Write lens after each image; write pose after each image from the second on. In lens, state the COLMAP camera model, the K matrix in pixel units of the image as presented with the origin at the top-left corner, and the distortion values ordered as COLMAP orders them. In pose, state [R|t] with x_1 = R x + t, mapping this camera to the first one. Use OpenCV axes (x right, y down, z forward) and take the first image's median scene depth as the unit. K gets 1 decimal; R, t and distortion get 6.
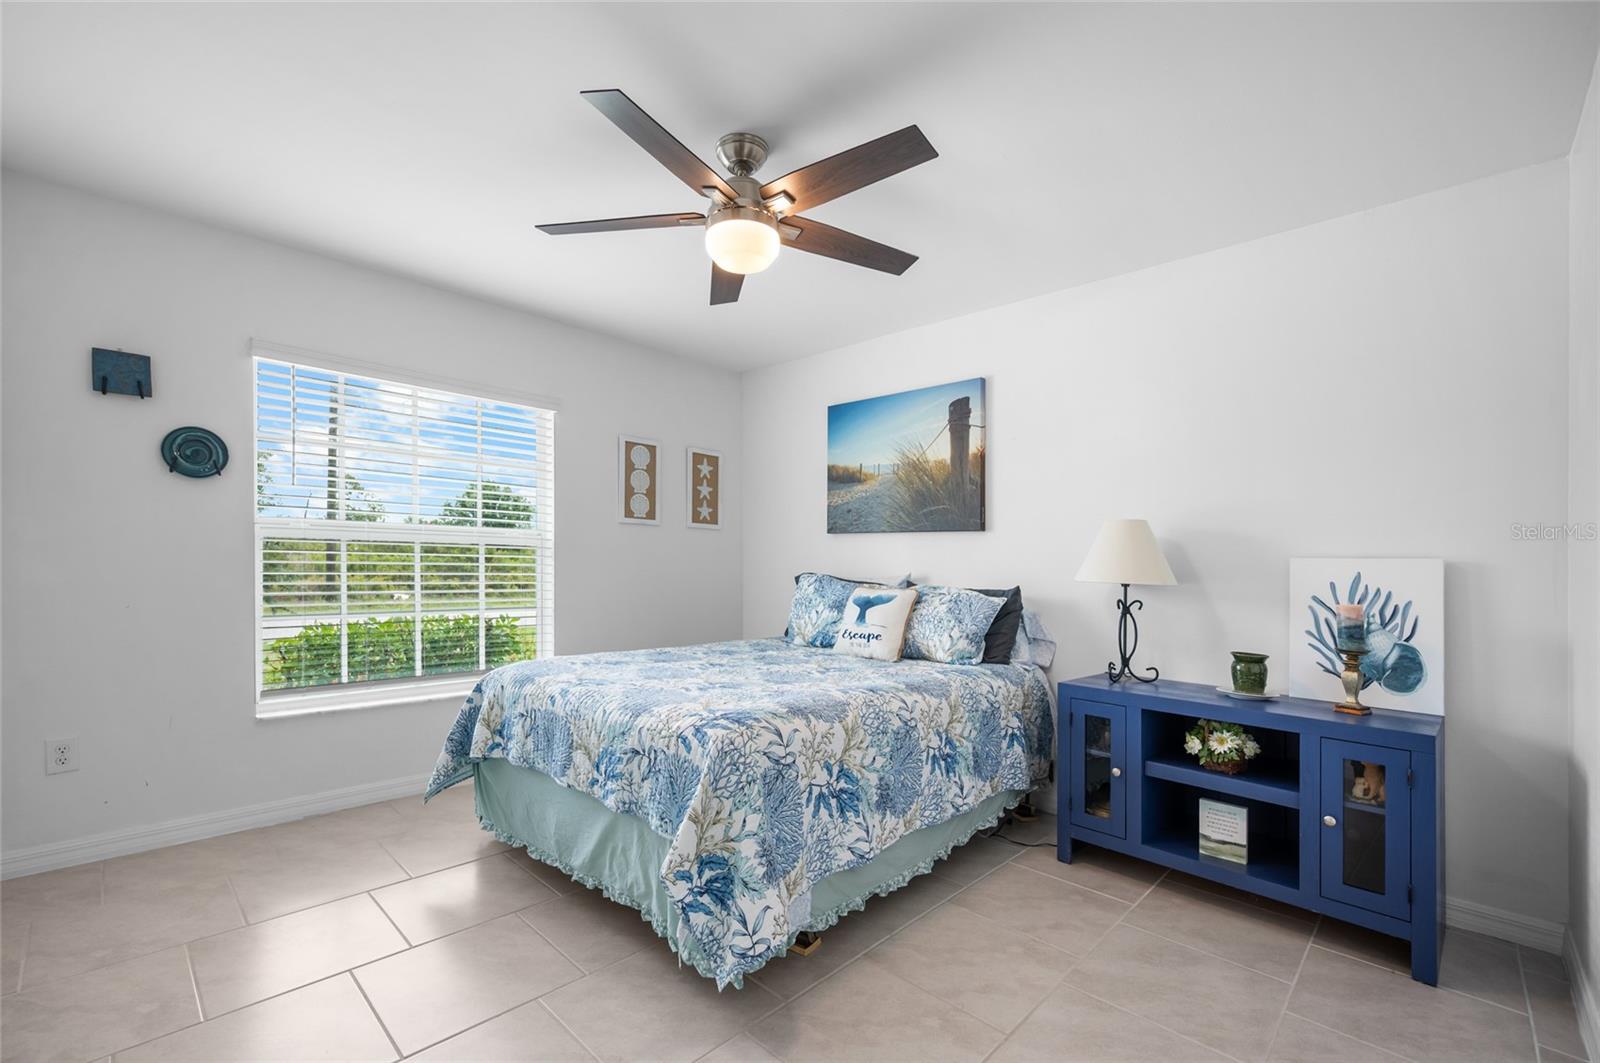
lens RADIAL K [[674.4, 0, 795.0], [0, 674.4, 574.1], [0, 0, 1]] dist [-0.000056, -0.000092]
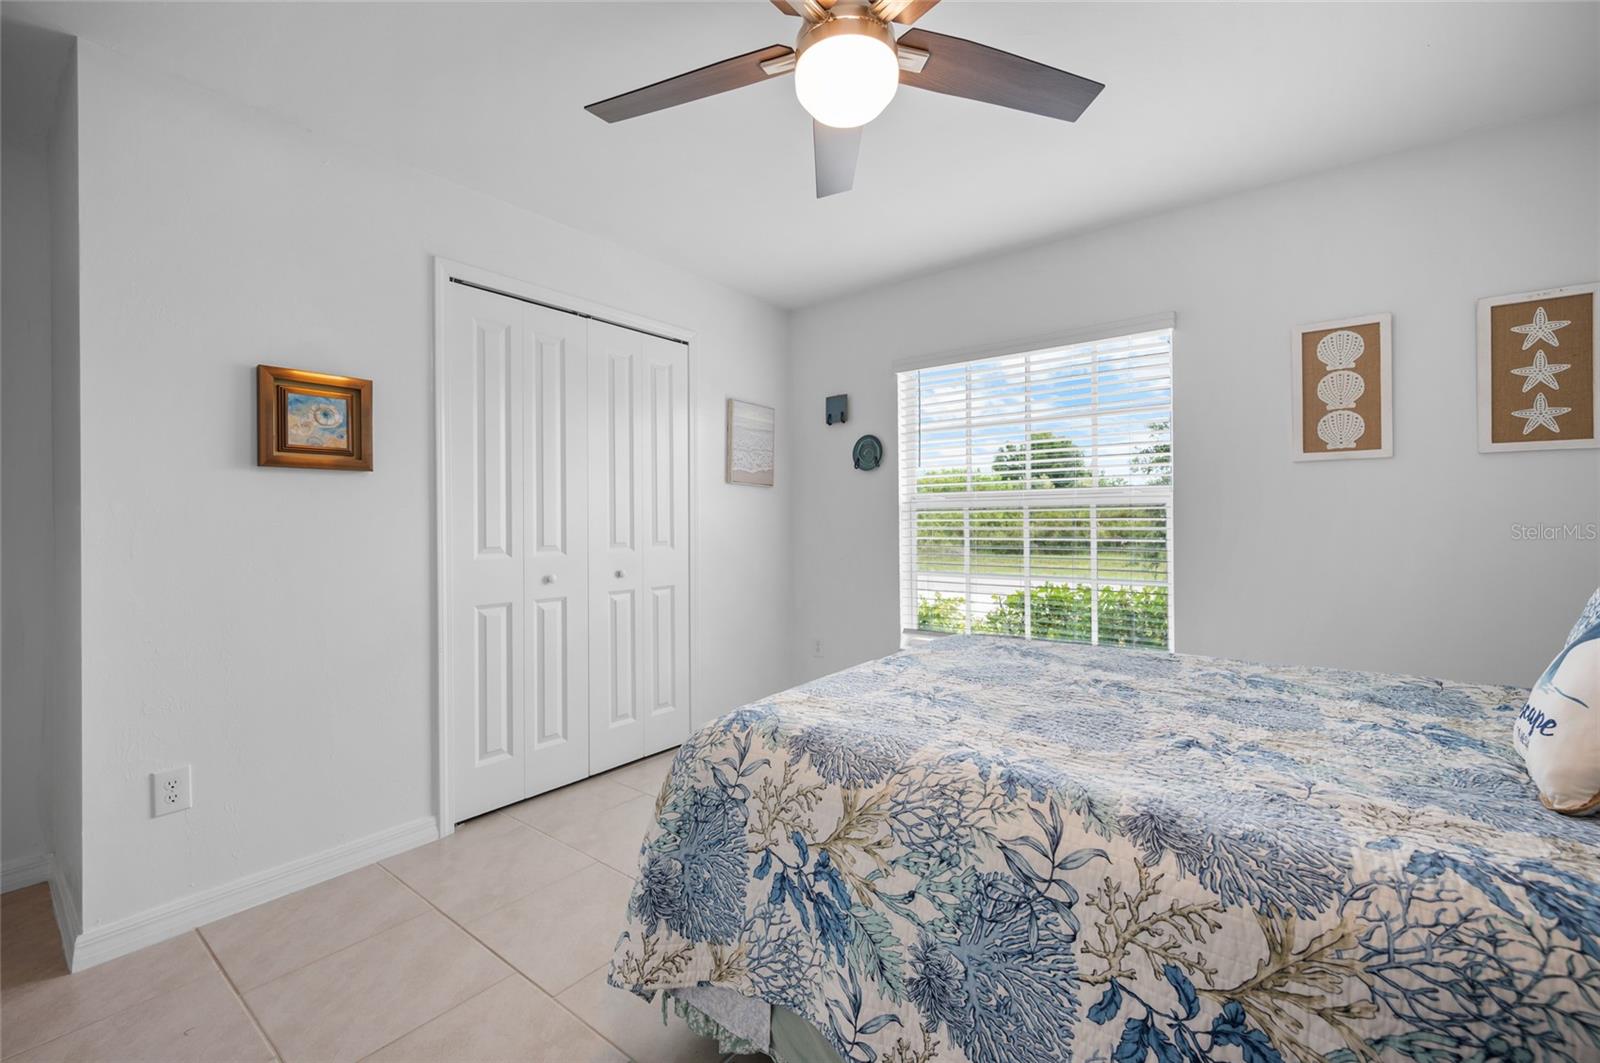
lens RADIAL K [[684.6, 0, 800.0], [0, 684.6, 531.5], [0, 0, 1]] dist [0.000689, 0.000071]
pose [[0.100973, -0.007872, -0.994858, 0.573597], [-0.007449, 0.999935, -0.008668, -0.000900], [0.994861, 0.008286, 0.100908, 0.774617]]
